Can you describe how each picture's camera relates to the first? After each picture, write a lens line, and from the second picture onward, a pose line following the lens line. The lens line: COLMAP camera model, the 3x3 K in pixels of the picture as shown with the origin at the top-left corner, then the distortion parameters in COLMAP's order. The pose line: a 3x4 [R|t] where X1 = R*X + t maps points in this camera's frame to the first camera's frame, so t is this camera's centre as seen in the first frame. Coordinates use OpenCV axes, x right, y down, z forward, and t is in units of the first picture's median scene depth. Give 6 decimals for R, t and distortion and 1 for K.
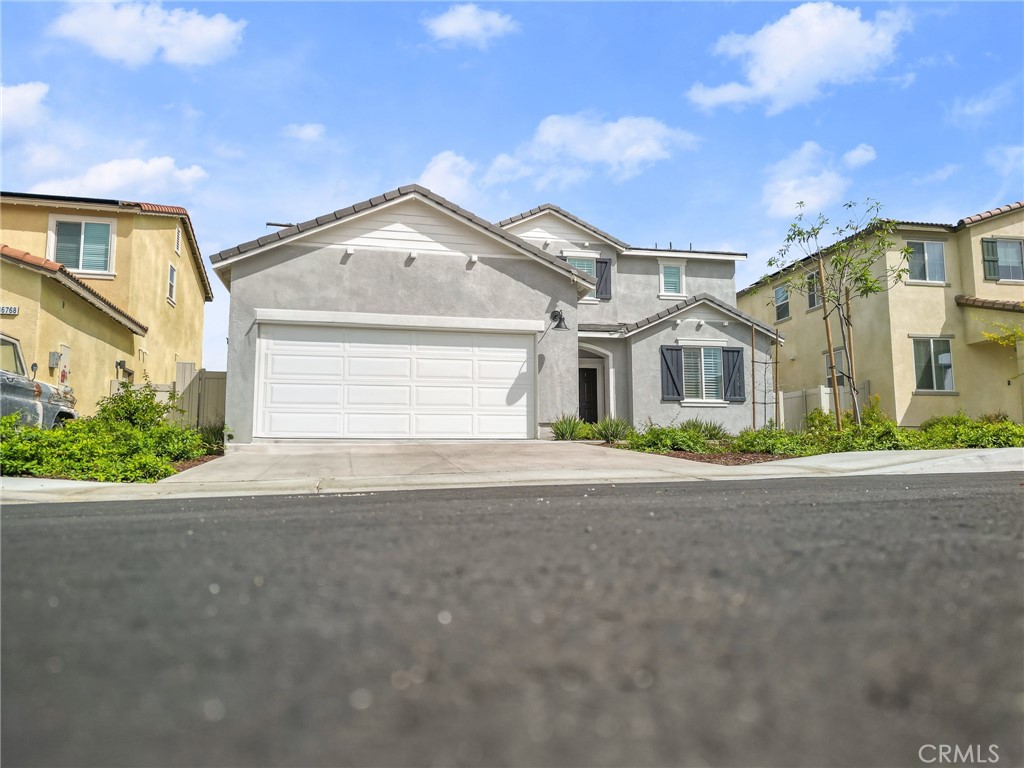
lens RADIAL K [[740.3, 0, 515.0], [0, 740.3, 376.8], [0, 0, 1]] dist [0.028191, -0.016575]
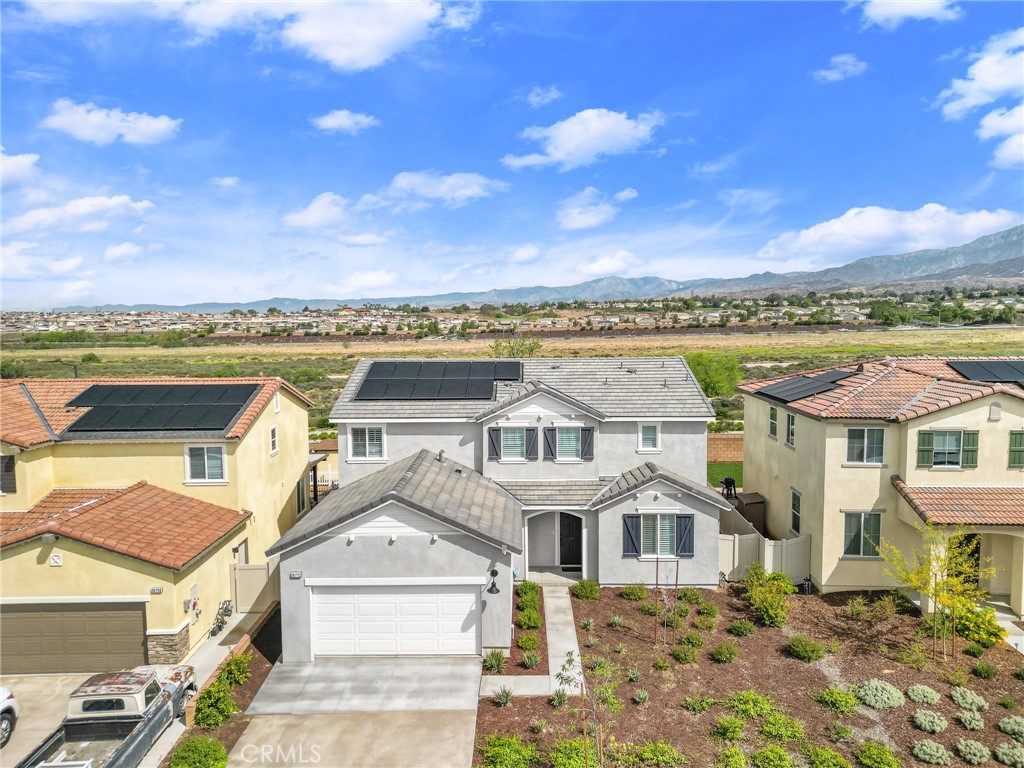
lens RADIAL K [[740.3, 0, 505.6], [0, 740.3, 368.0], [0, 0, 1]] dist [0.028191, -0.016575]
pose [[0.972866, 0.012746, -0.231019, 0.285840], [0.035450, 0.978480, 0.203274, -0.540733], [0.228638, -0.205948, 0.951478, -0.195772]]
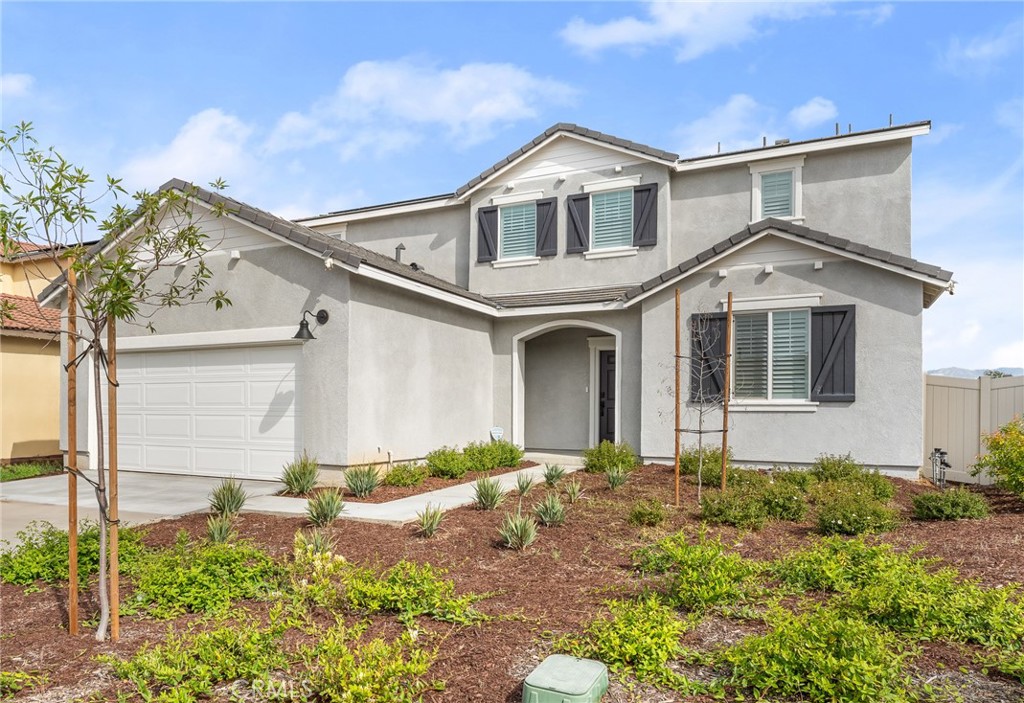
lens RADIAL K [[738.3, 0, 404.6], [0, 738.3, 411.1], [0, 0, 1]] dist [-0.005486, -0.003841]
pose [[0.742611, 0.008014, -0.669675, 0.428543], [0.074837, 0.992673, 0.094867, -0.037962], [0.665528, -0.120566, 0.736570, 0.360023]]
